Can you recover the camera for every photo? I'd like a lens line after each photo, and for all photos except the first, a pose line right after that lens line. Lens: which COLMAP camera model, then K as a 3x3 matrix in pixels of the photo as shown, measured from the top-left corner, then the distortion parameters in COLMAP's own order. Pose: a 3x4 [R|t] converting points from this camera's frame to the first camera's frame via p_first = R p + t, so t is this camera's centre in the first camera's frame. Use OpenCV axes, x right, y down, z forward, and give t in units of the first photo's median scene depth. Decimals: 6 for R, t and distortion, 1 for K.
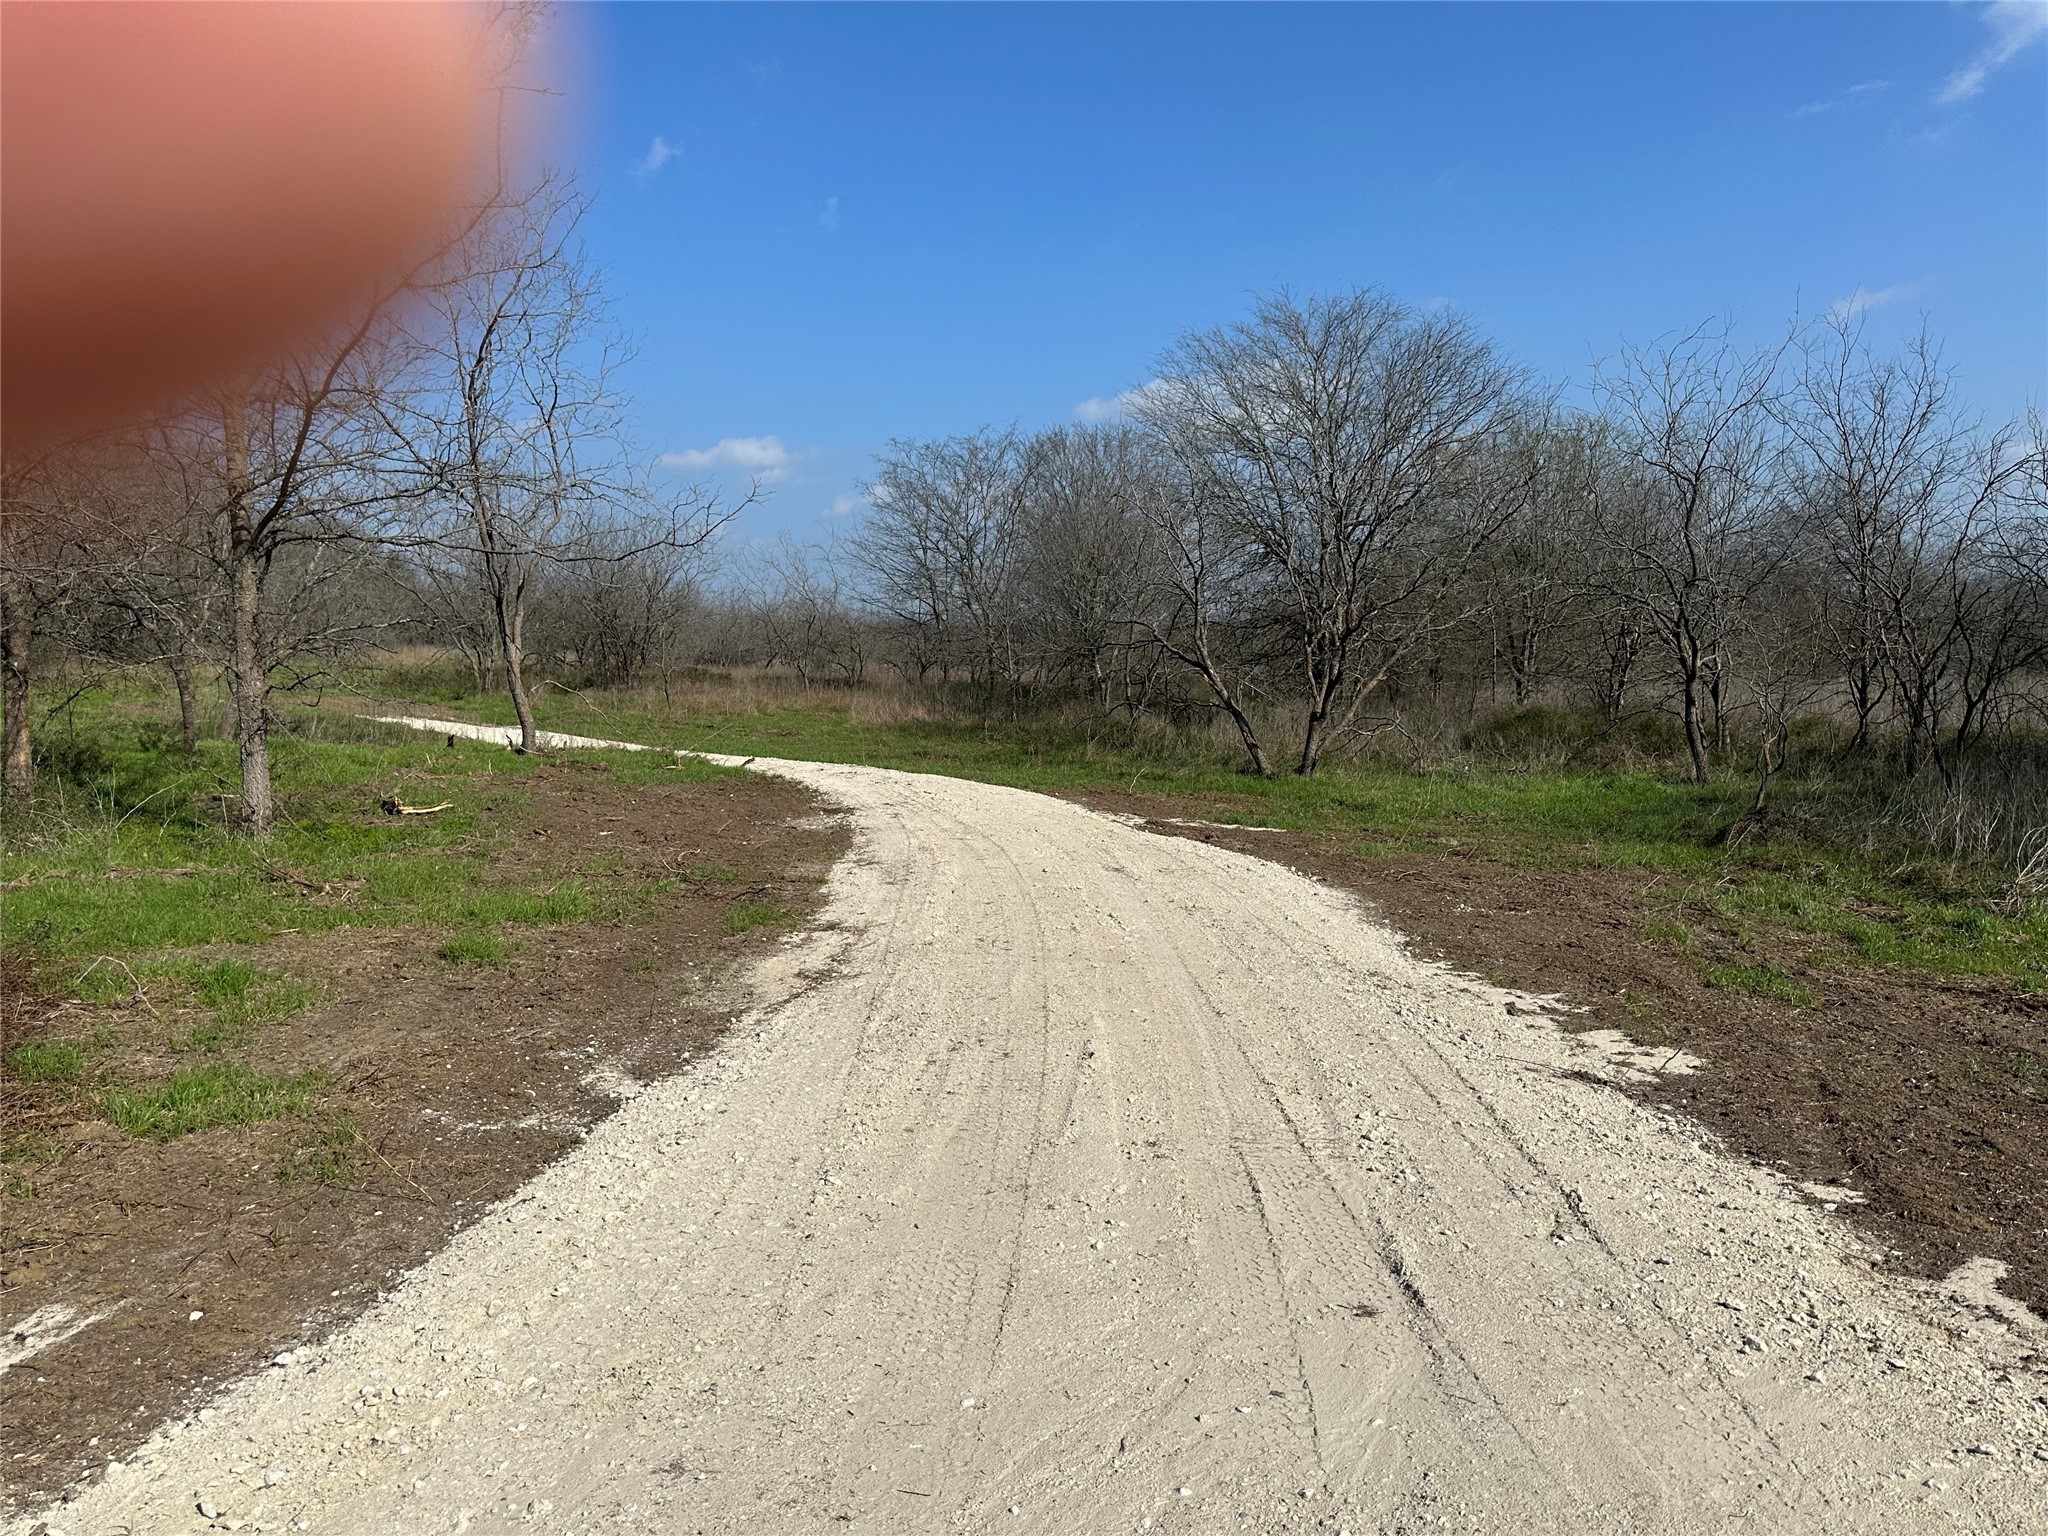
lens RADIAL K [[1422.5, 0, 1011.8], [0, 1422.5, 770.4], [0, 0, 1]] dist [0.030616, -0.040408]
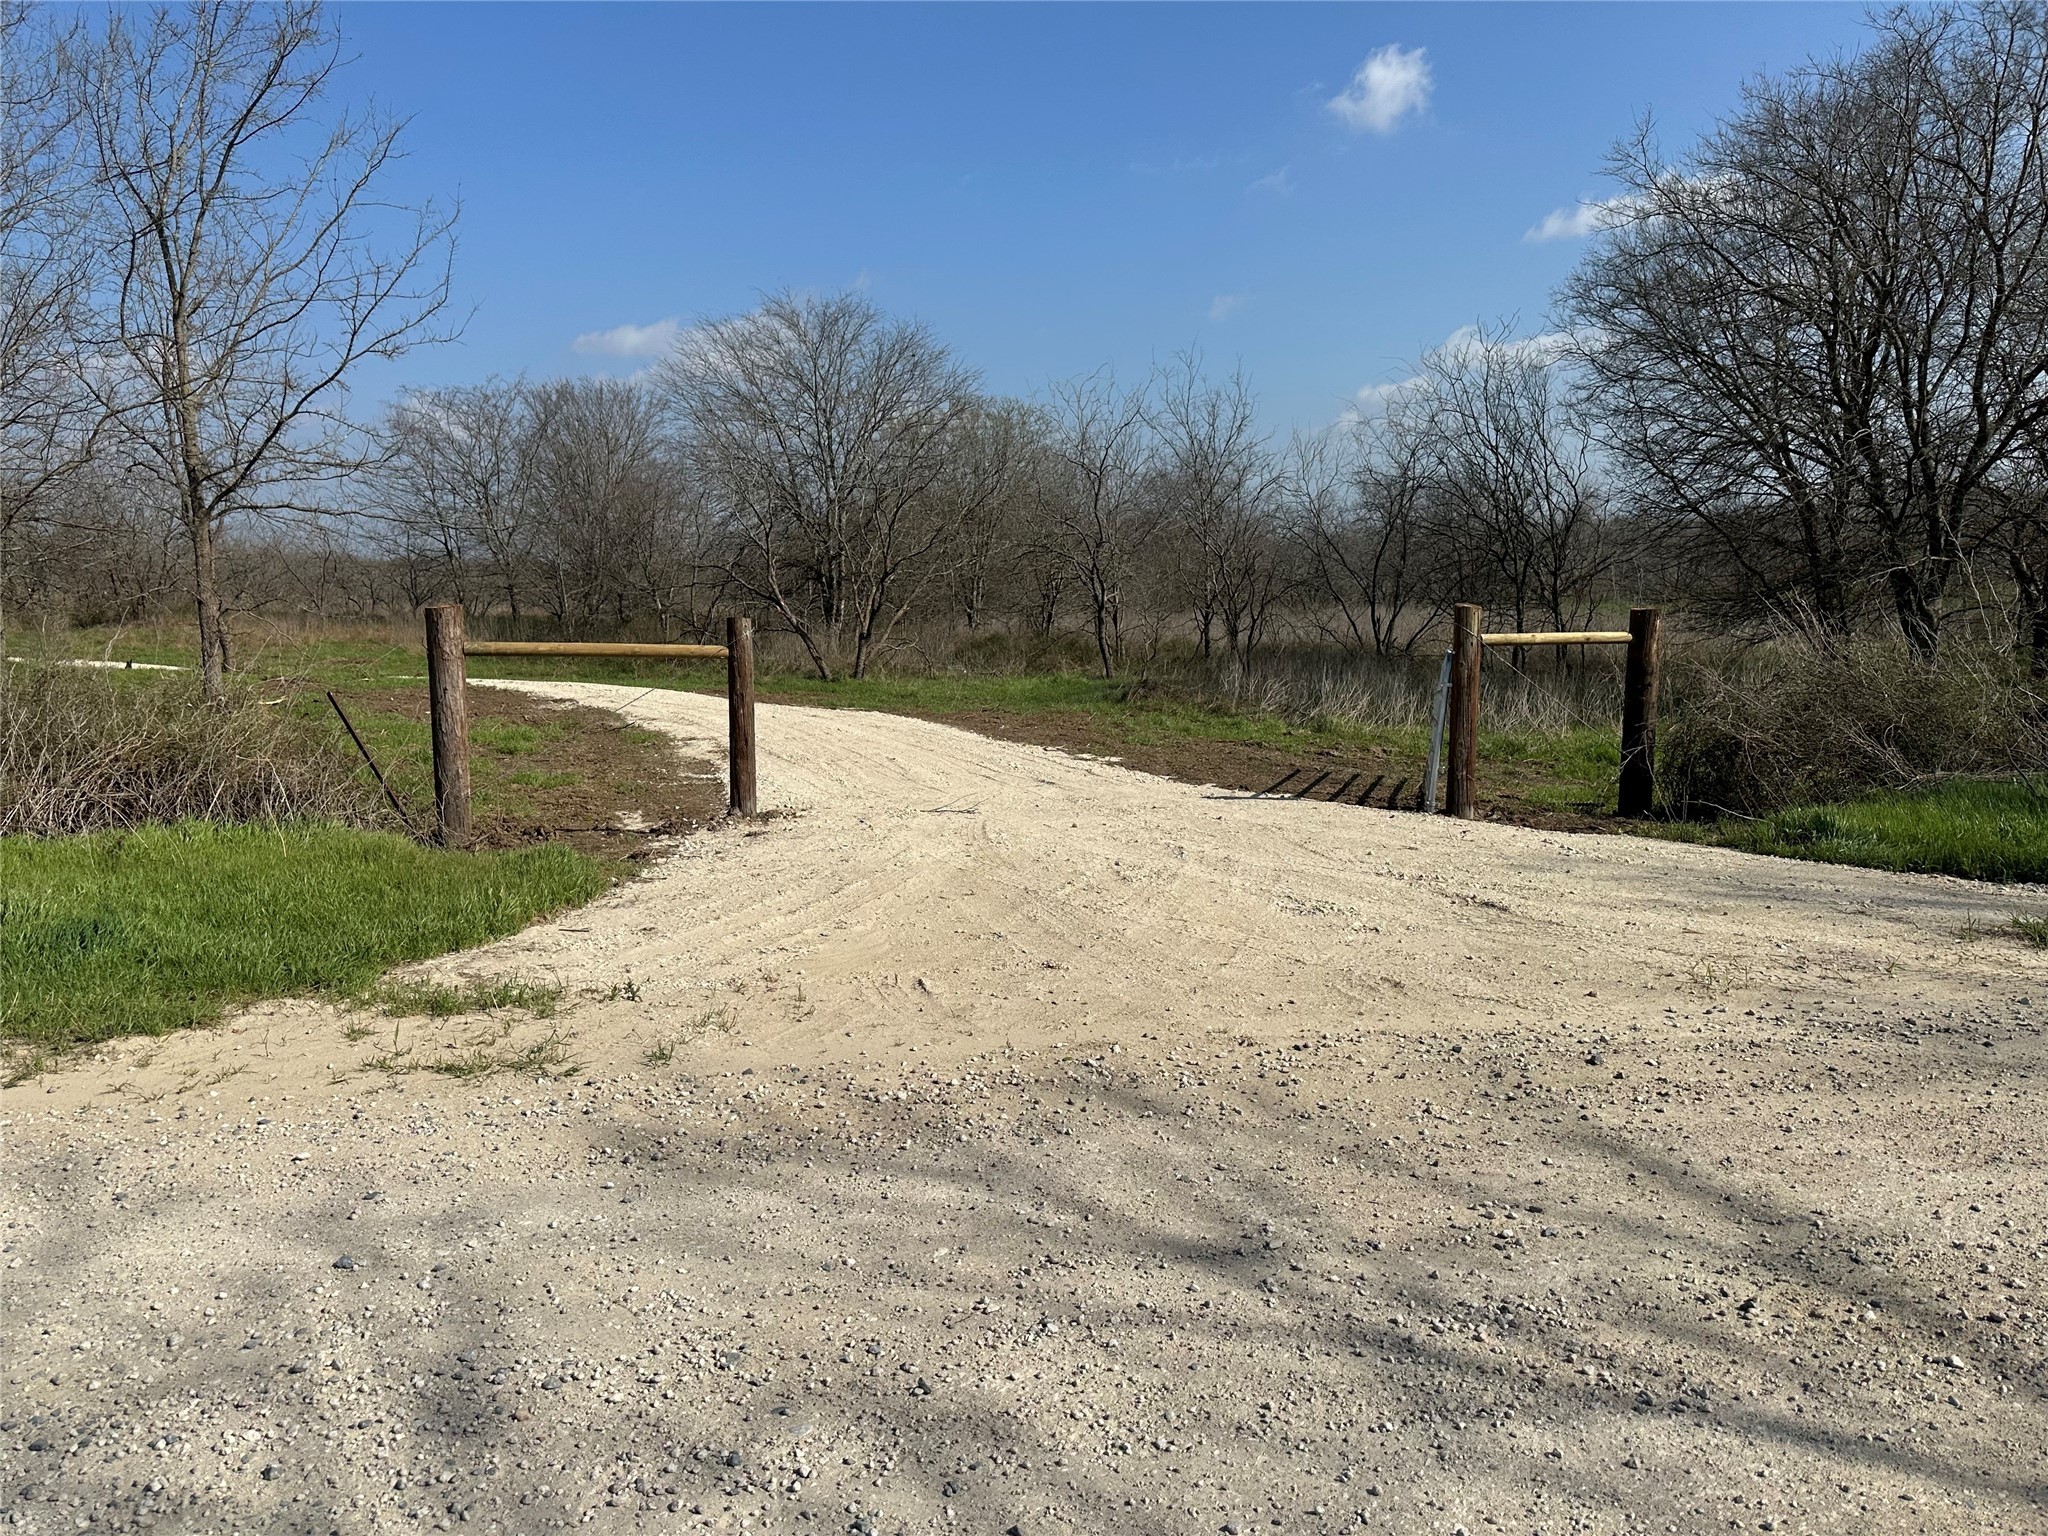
lens RADIAL K [[1422.5, 0, 1021.2], [0, 1422.5, 784.7], [0, 0, 1]] dist [0.030616, -0.040408]
pose [[0.922291, -0.047422, 0.383576, -0.134765], [0.027805, 0.998014, 0.056529, 0.024180], [-0.385495, -0.041471, 0.921778, -0.256888]]
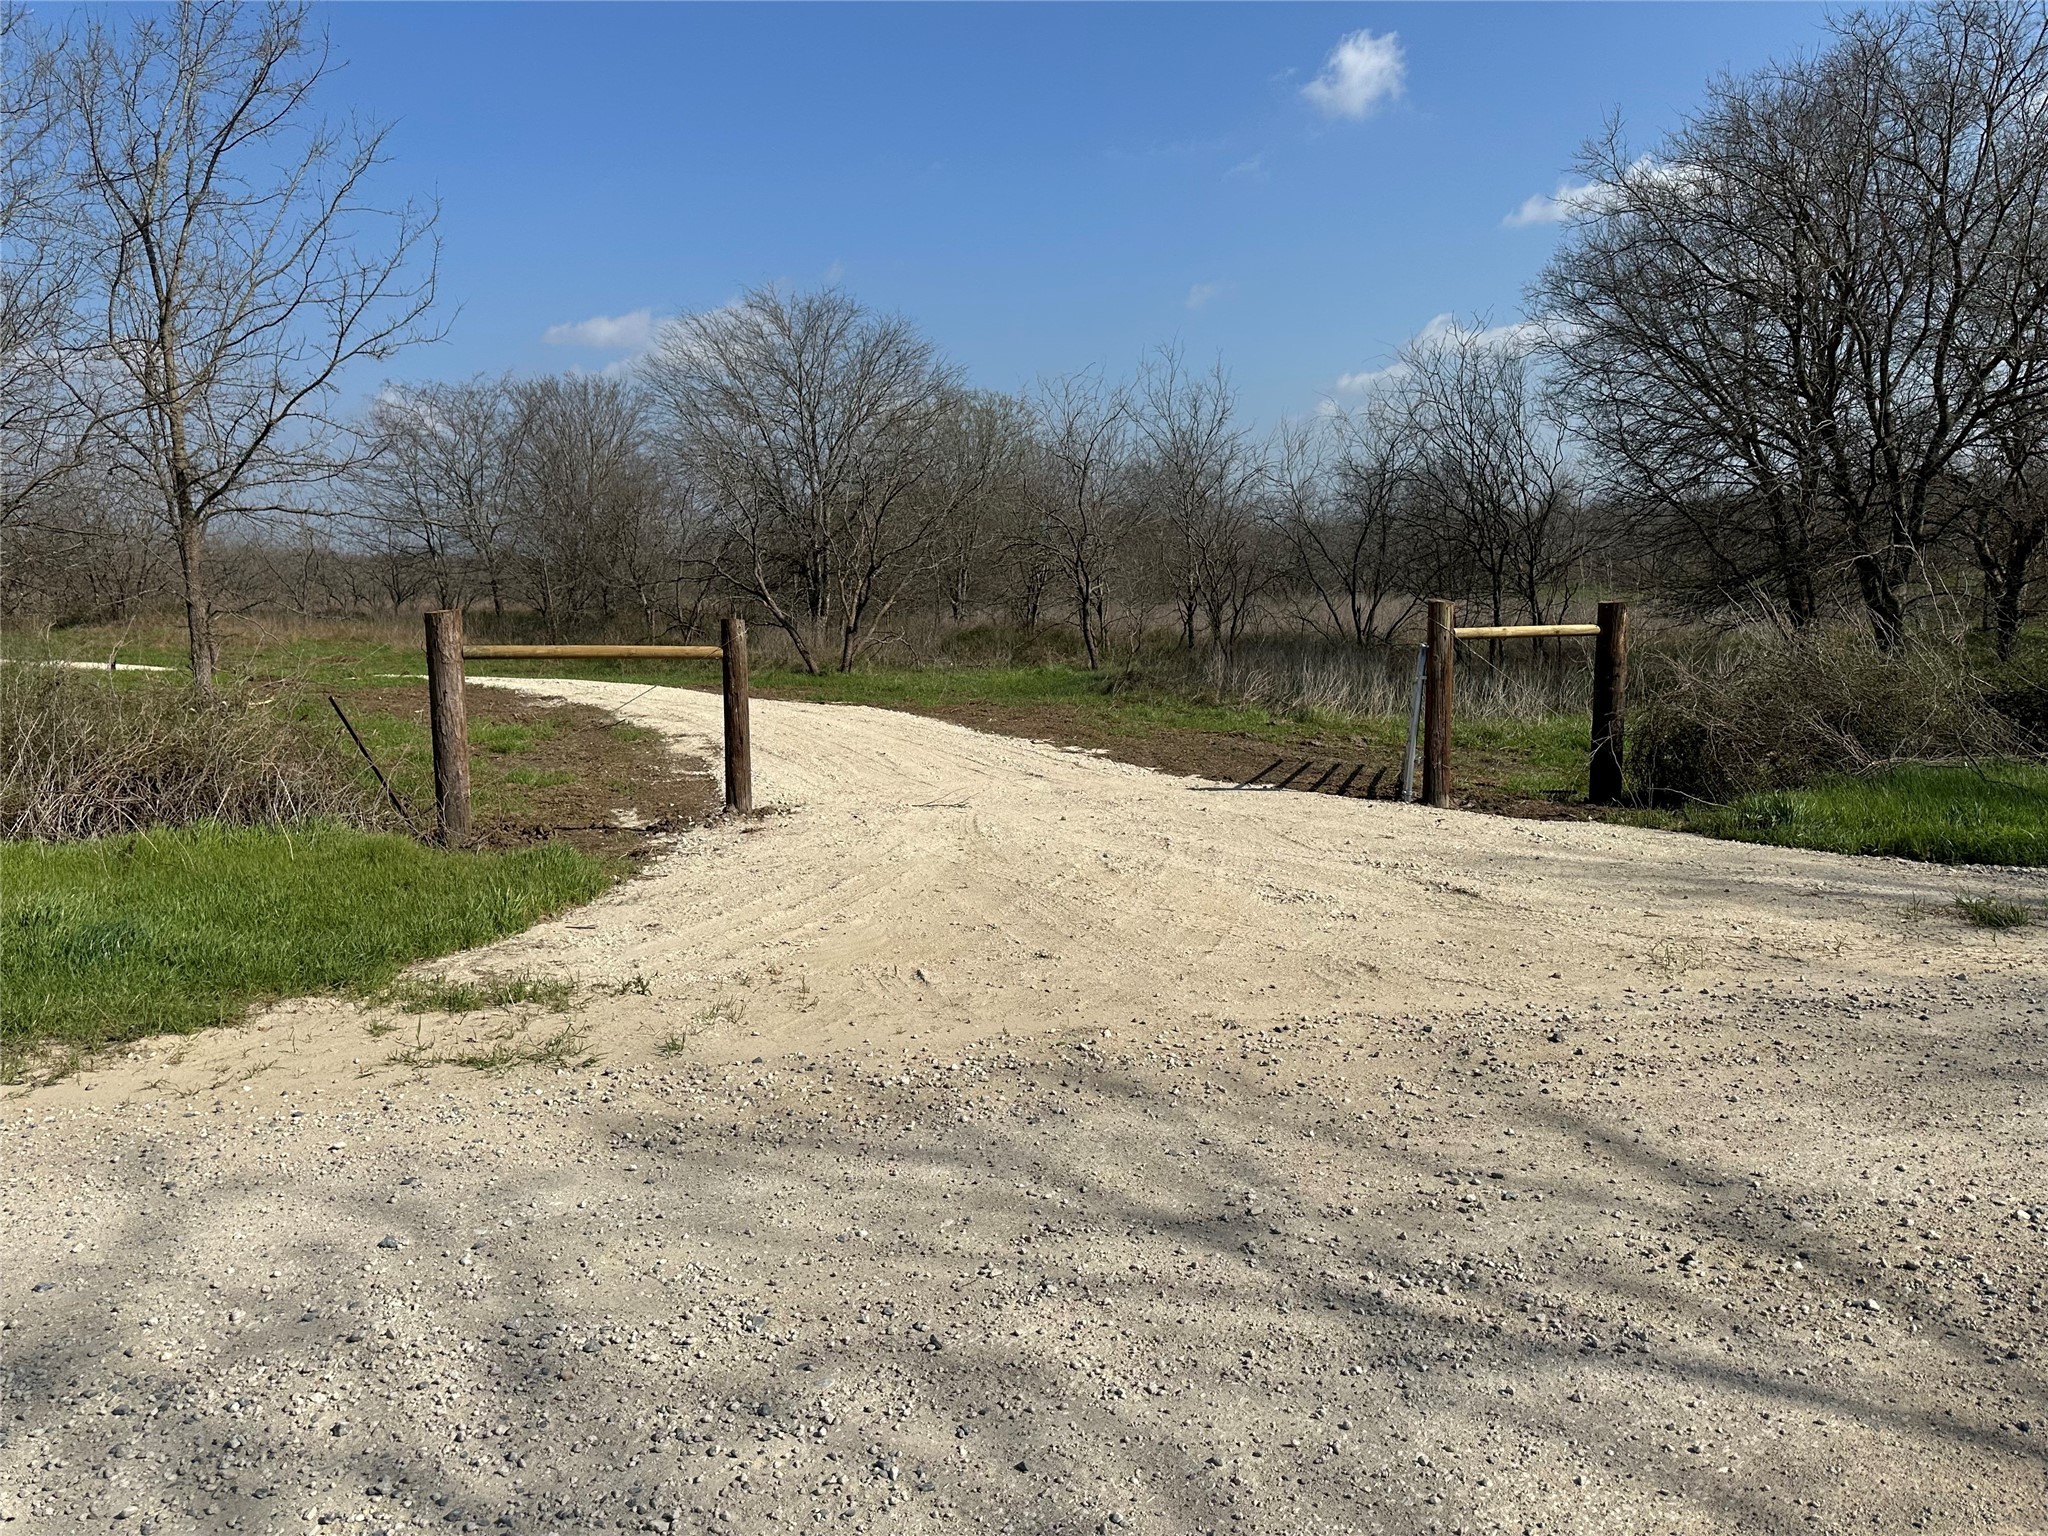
lens RADIAL K [[1422.5, 0, 1034.2], [0, 1422.5, 765.8], [0, 0, 1]] dist [0.030616, -0.040408]
pose [[0.914364, -0.054946, 0.401147, -0.138557], [0.037555, 0.997987, 0.051095, 0.022606], [-0.403147, -0.031654, 0.914588, -0.264197]]
